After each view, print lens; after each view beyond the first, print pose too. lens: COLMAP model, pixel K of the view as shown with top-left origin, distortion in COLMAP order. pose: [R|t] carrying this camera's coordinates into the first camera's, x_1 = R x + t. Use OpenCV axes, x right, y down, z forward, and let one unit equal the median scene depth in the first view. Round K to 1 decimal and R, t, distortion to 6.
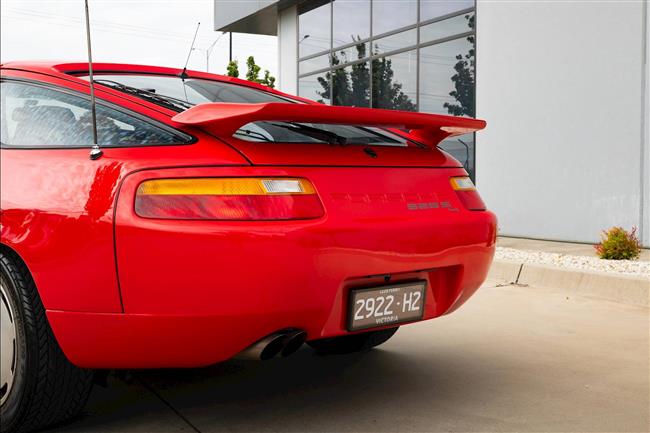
lens RADIAL K [[856.1, 0, 325.0], [0, 856.1, 216.5], [0, 0, 1]] dist [0.012159, 0.006873]
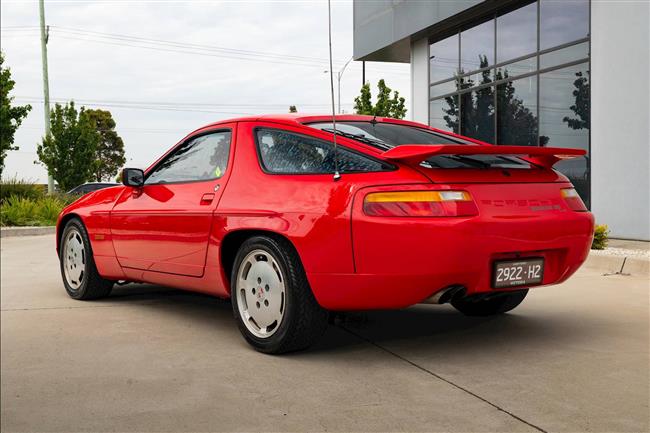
lens RADIAL K [[856.1, 0, 325.0], [0, 856.1, 216.5], [0, 0, 1]] dist [0.012159, 0.006873]
pose [[0.990553, -0.006136, -0.136992, -0.052432], [0.004276, 0.999895, -0.013872, 0.019921], [0.137063, 0.013155, 0.990475, -0.505255]]
